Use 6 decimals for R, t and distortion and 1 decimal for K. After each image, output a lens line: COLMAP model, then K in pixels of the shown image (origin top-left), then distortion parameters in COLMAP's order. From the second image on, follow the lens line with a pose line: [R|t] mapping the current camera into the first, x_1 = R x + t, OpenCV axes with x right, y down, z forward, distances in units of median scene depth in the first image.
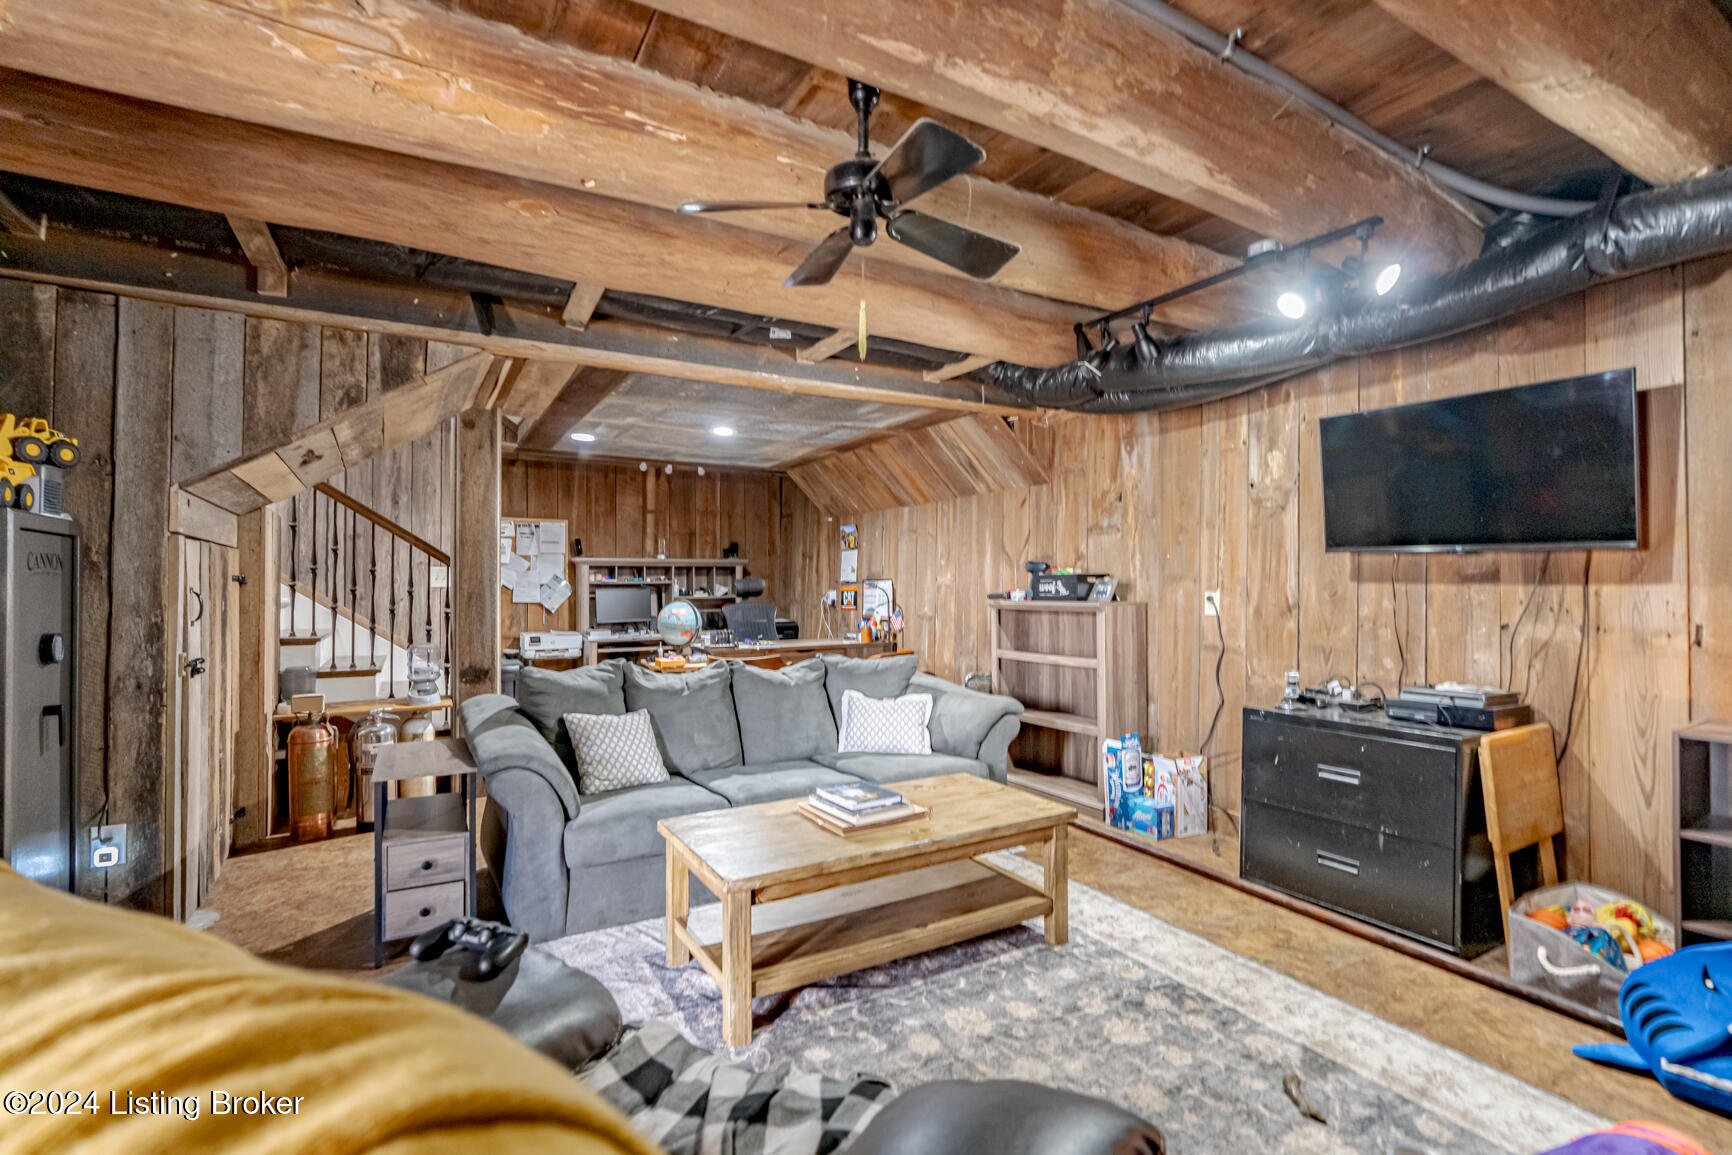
lens RADIAL K [[791.6, 0, 866.0], [0, 791.6, 577.5], [0, 0, 1]] dist [-0.014227, 0.000586]
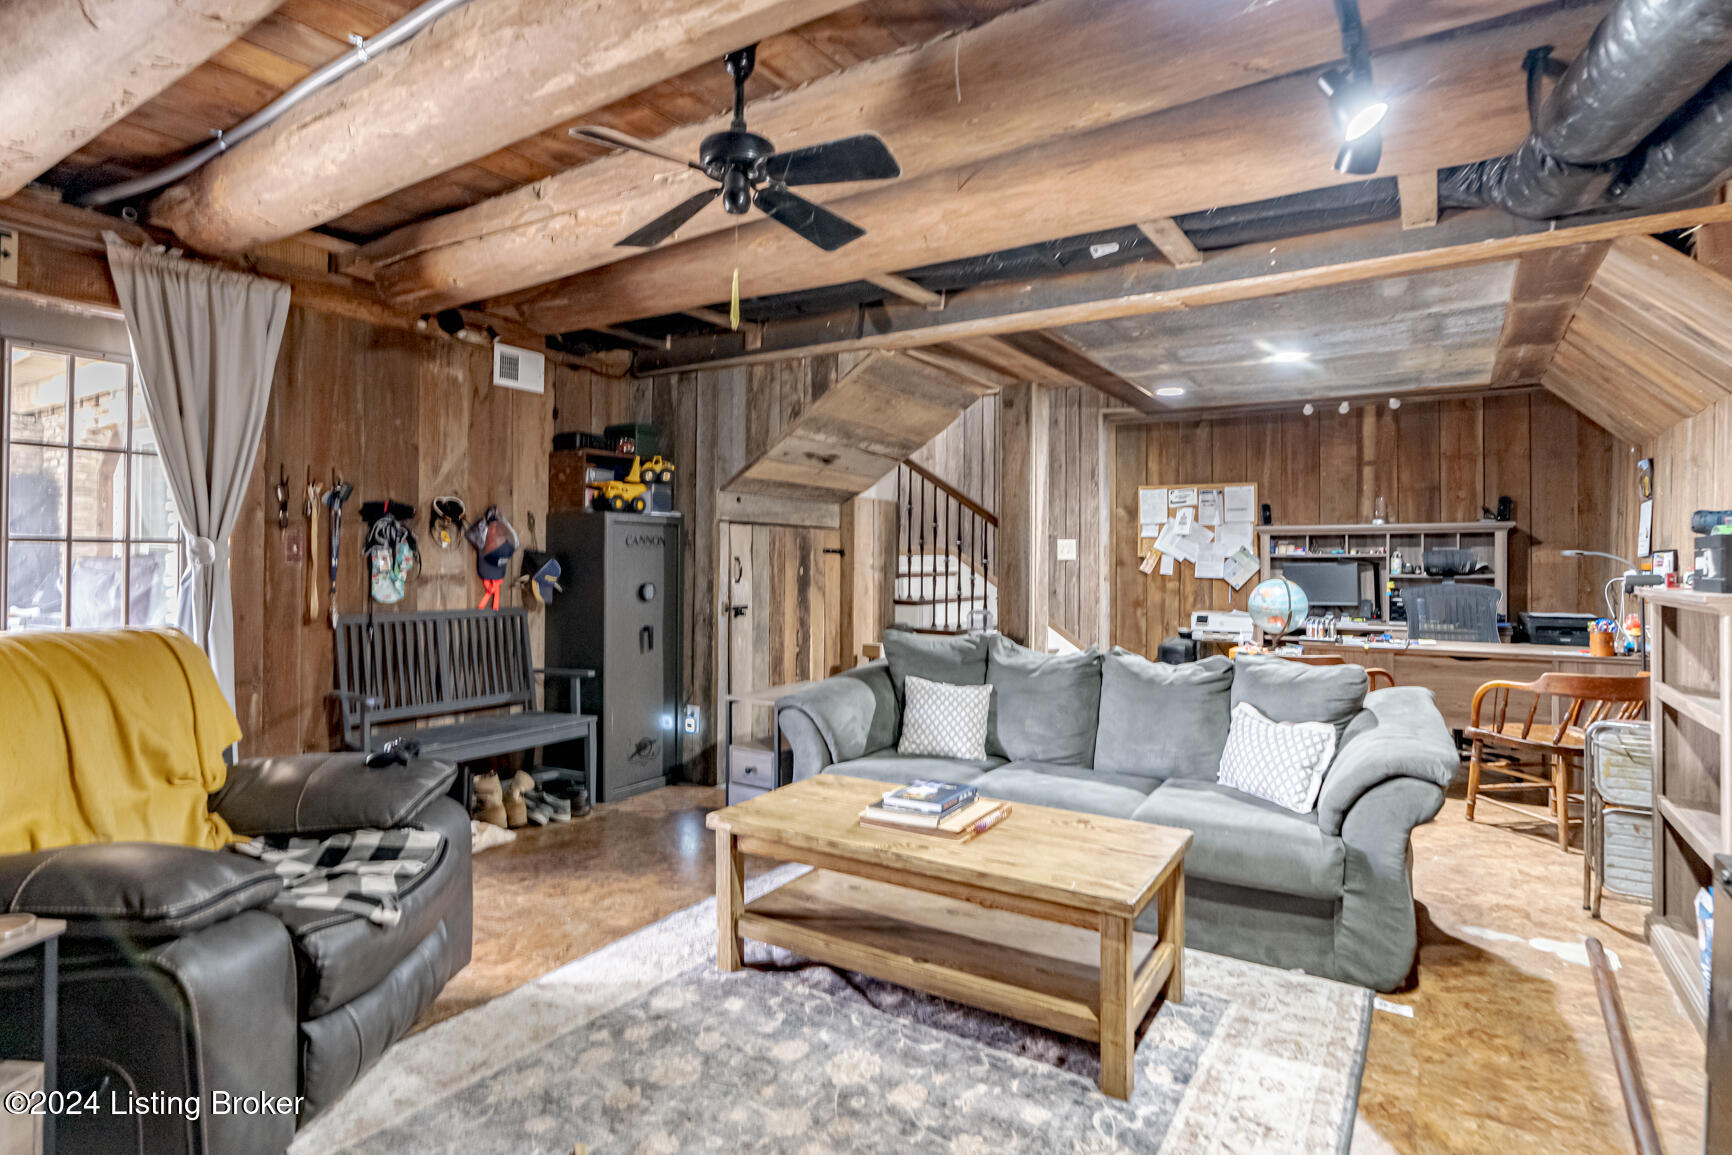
lens RADIAL K [[912.3, 0, 861.2], [0, 912.3, 551.3], [0, 0, 1]] dist [-0.016687, 0.000889]
pose [[0.444292, -0.004921, -0.895869, 0.729570], [0.003623, 0.999987, -0.003696, 0.008954], [0.895875, -0.001603, 0.444304, 0.414405]]
